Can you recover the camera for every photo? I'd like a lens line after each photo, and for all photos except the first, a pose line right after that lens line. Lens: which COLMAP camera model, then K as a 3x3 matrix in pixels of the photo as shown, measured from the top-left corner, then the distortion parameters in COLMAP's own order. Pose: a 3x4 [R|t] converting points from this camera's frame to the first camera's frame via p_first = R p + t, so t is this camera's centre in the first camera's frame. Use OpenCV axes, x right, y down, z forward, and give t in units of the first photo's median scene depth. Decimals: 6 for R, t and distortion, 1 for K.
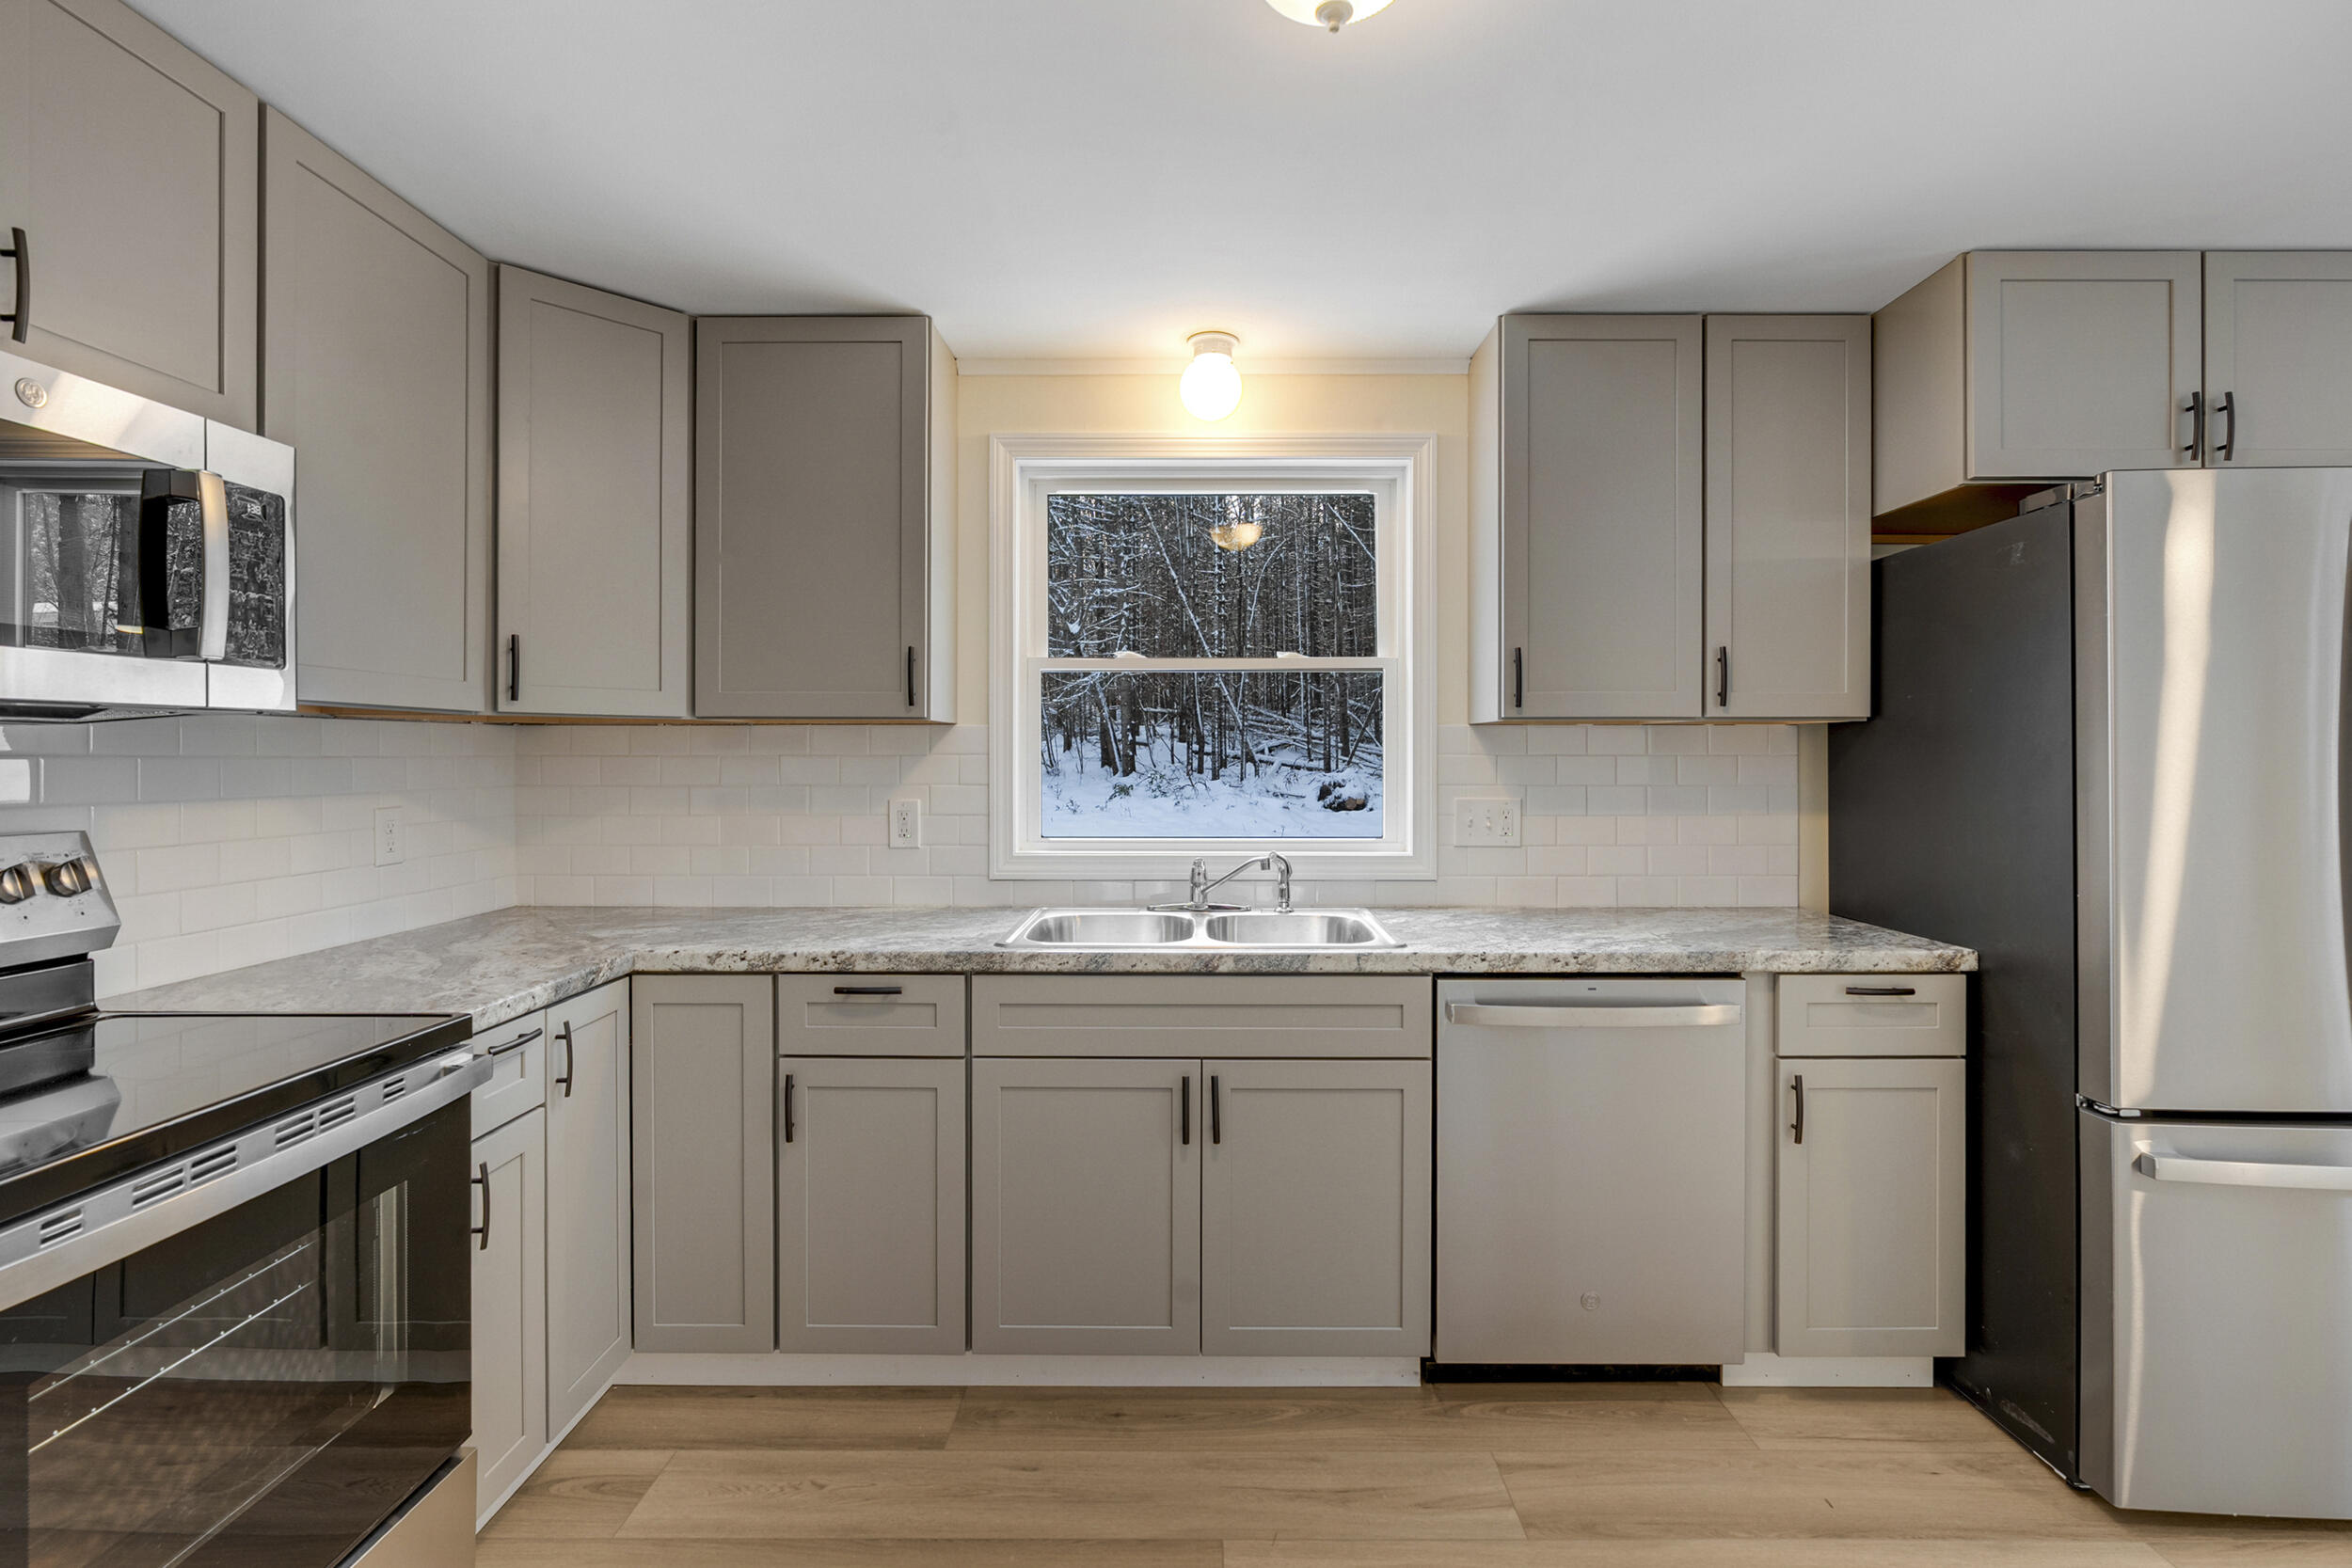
lens RADIAL K [[1098.3, 0, 1172.6], [0, 1098.3, 763.2], [0, 0, 1]] dist [-0.013839, 0.000397]
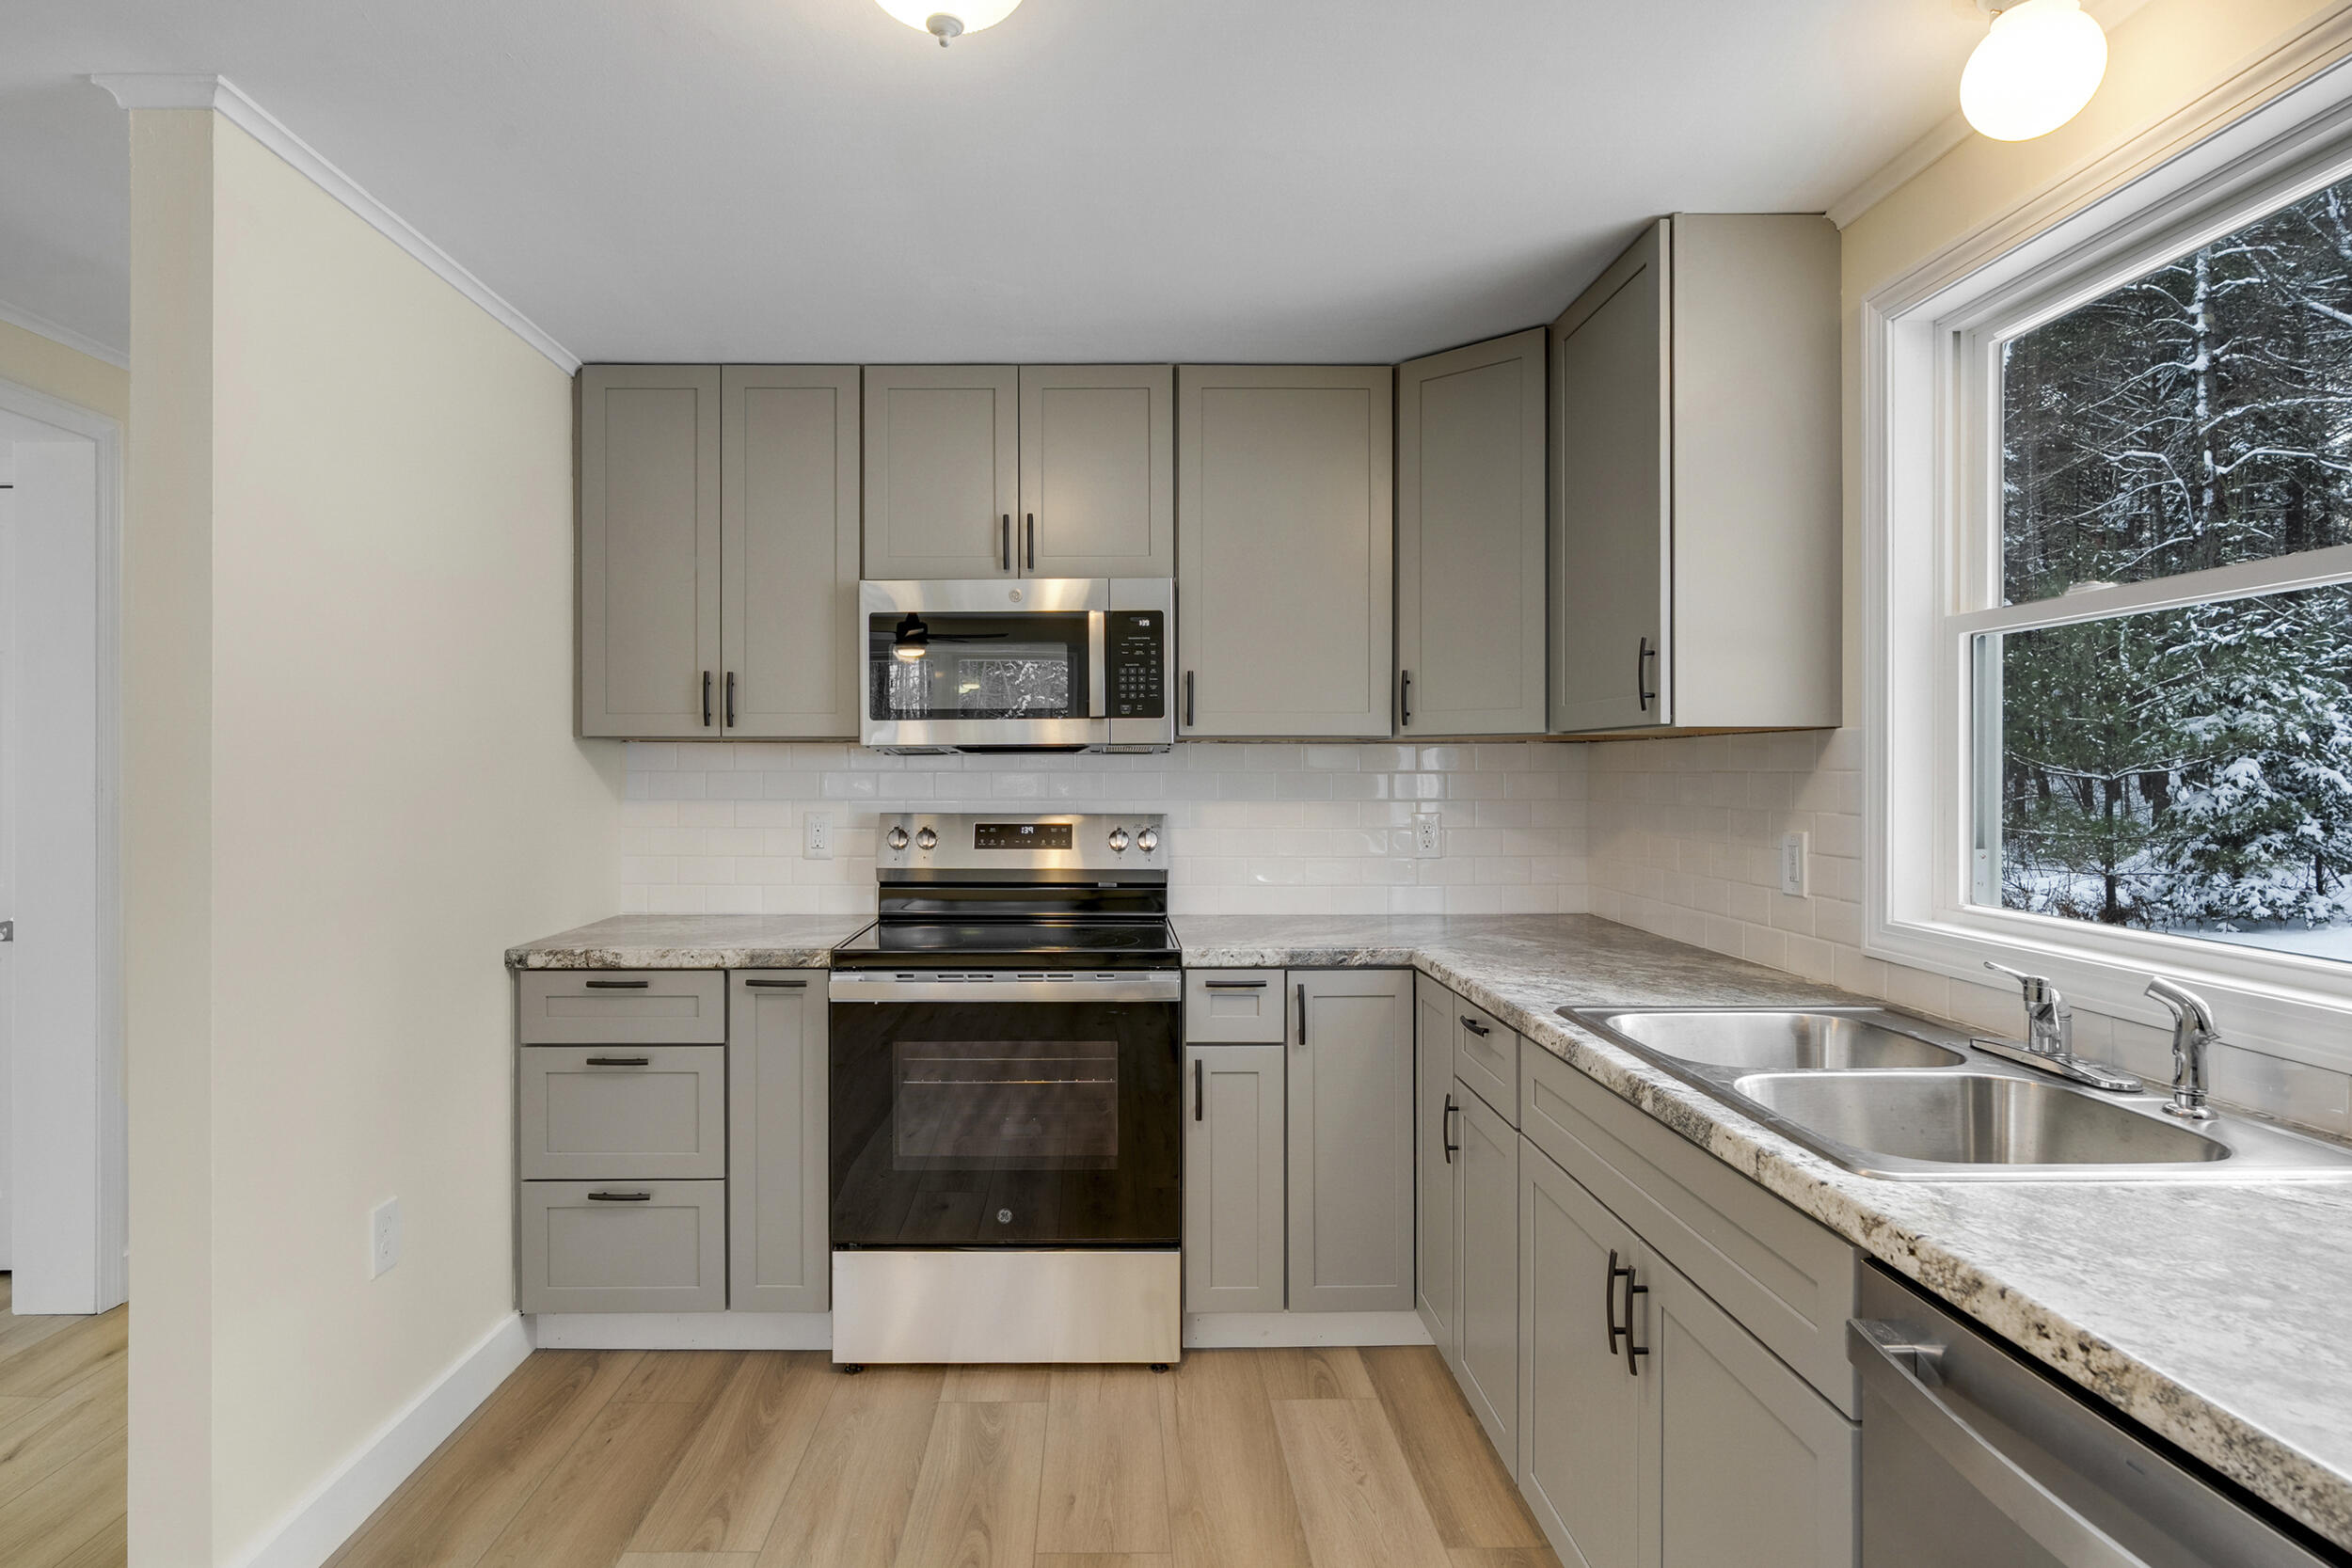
lens RADIAL K [[1215.8, 0, 1099.7], [0, 1215.8, 773.1], [0, 0, 1]] dist [-0.012515, 0.001644]
pose [[0.011609, 0.001133, -0.999932, 0.740546], [-0.006428, 0.999979, 0.001059, -0.004958], [0.999912, 0.006415, 0.011616, 0.669723]]
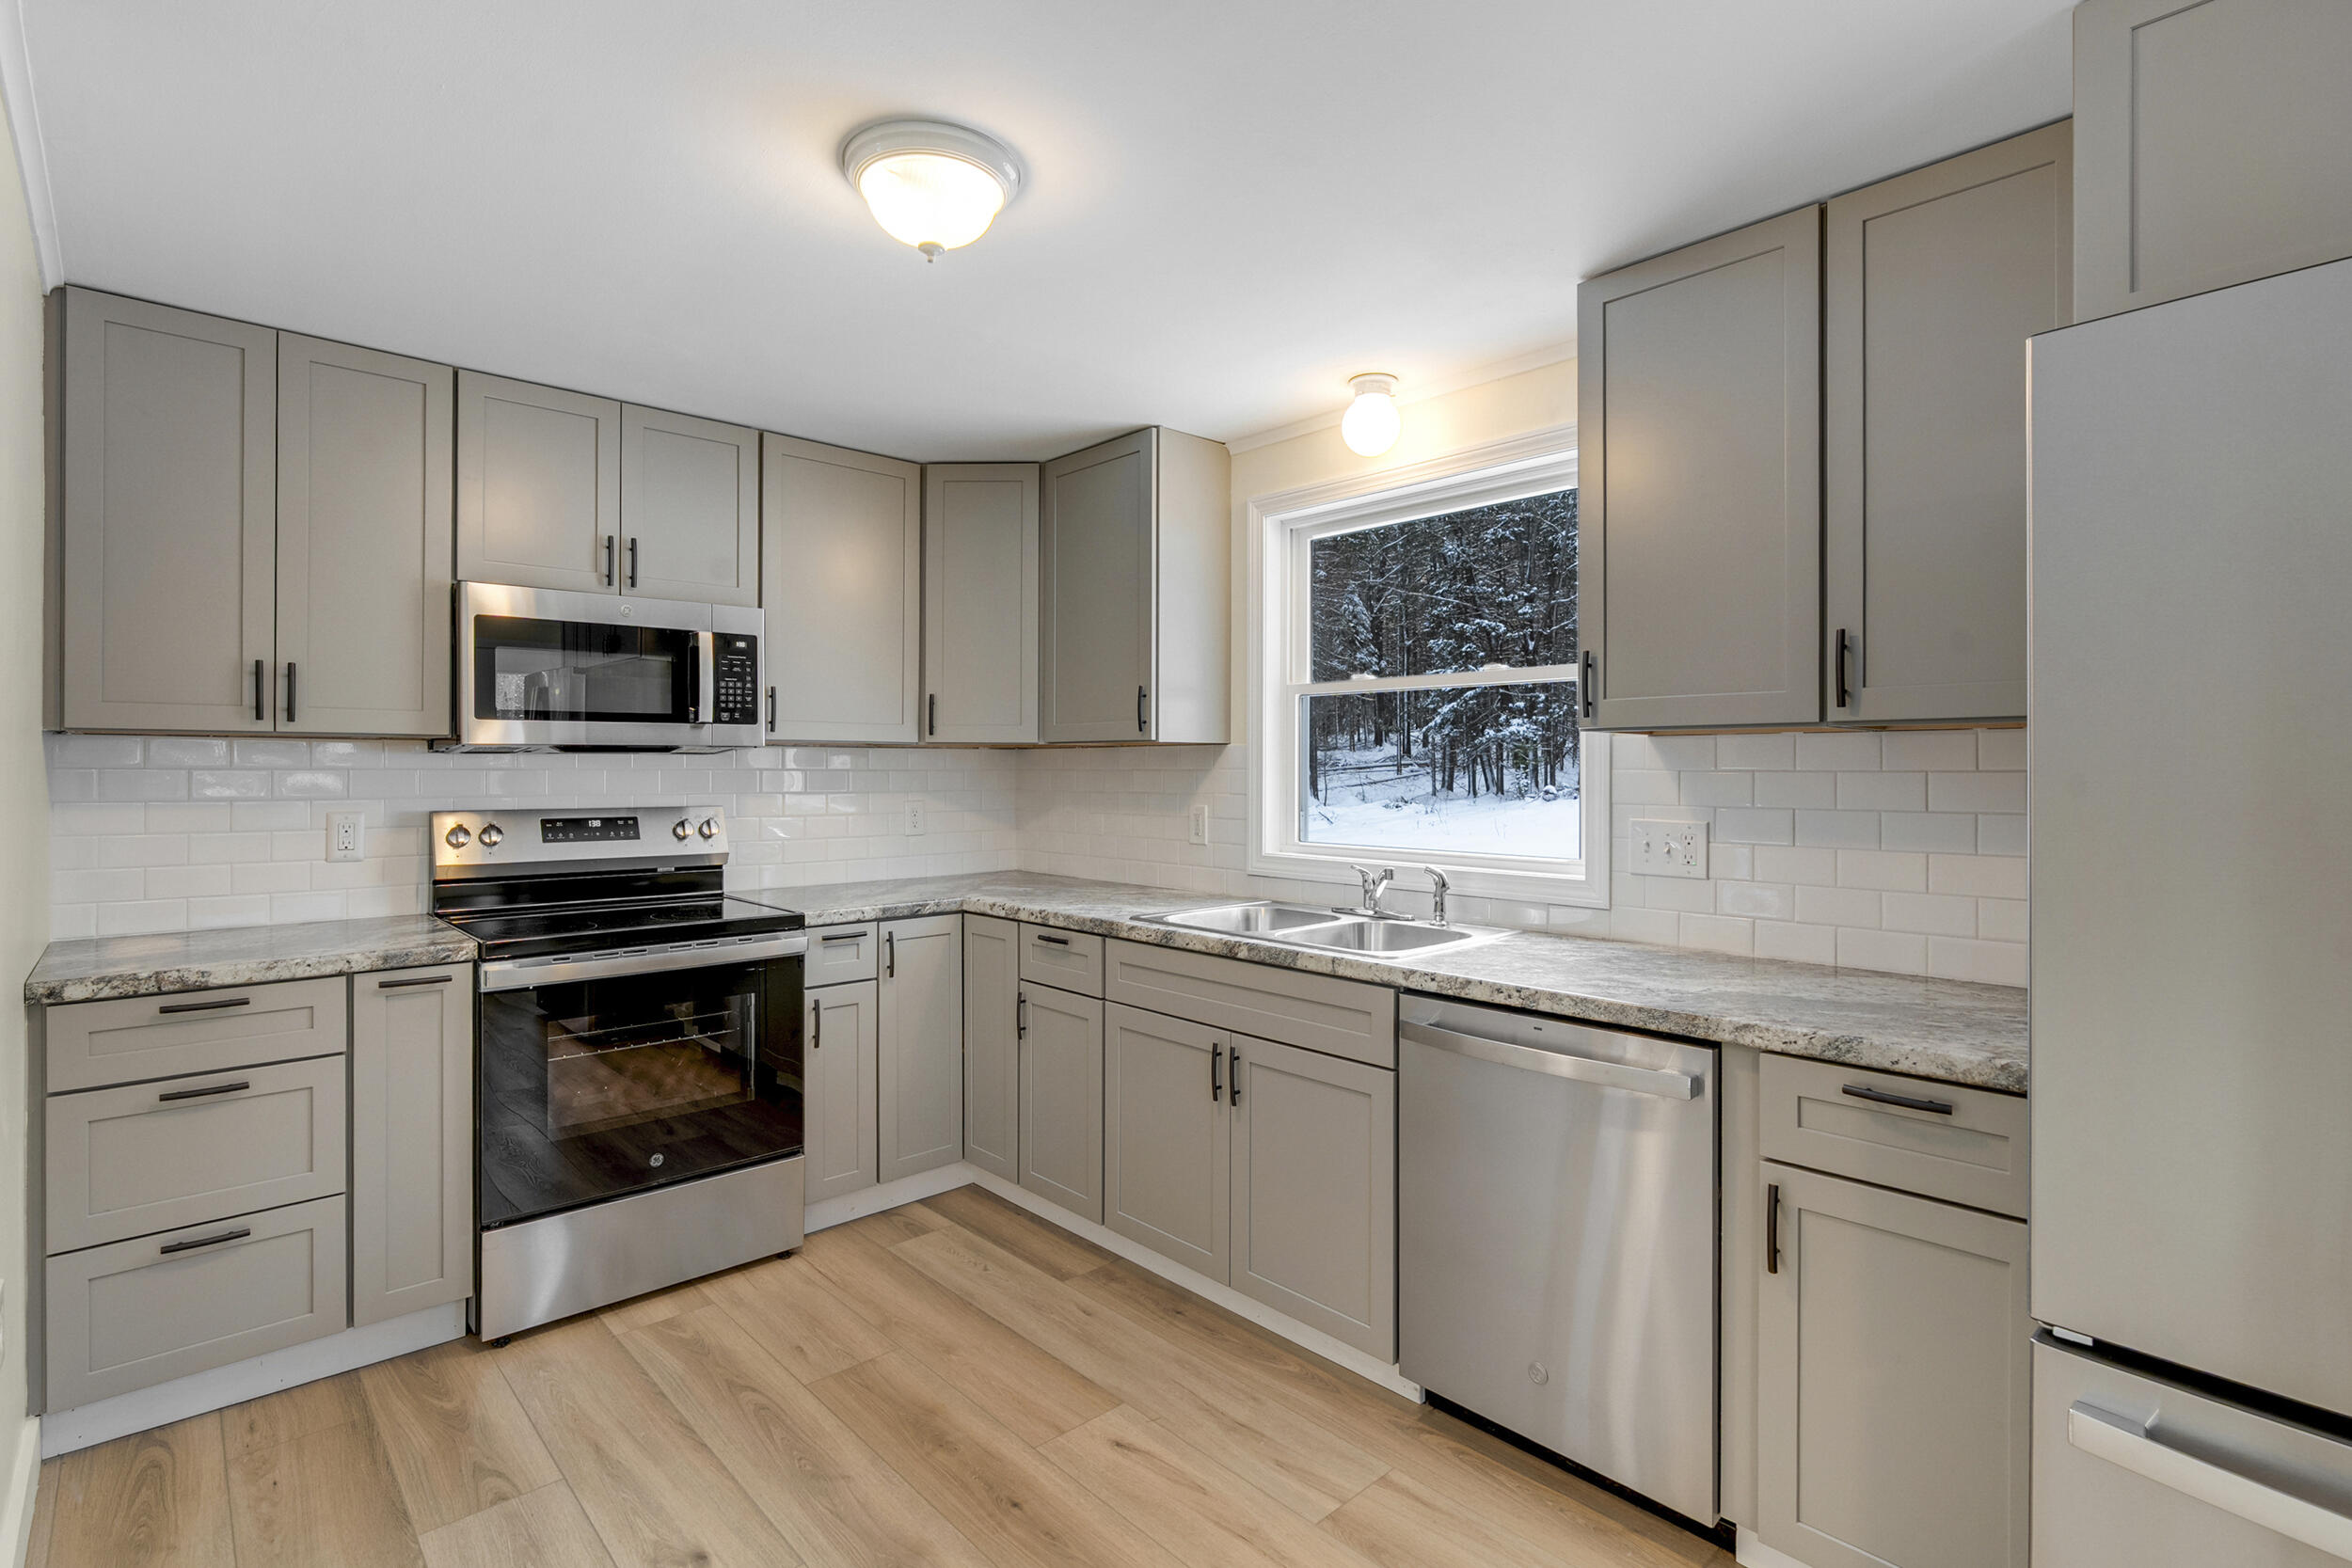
lens RADIAL K [[1104.6, 0, 1149.4], [0, 1104.6, 773.1], [0, 0, 1]] dist [-0.012270, 0.001033]
pose [[0.678077, 0.003770, -0.734981, 0.827032], [-0.005816, 0.999983, -0.000236, -0.003593], [0.734967, 0.004434, 0.678088, 0.141505]]
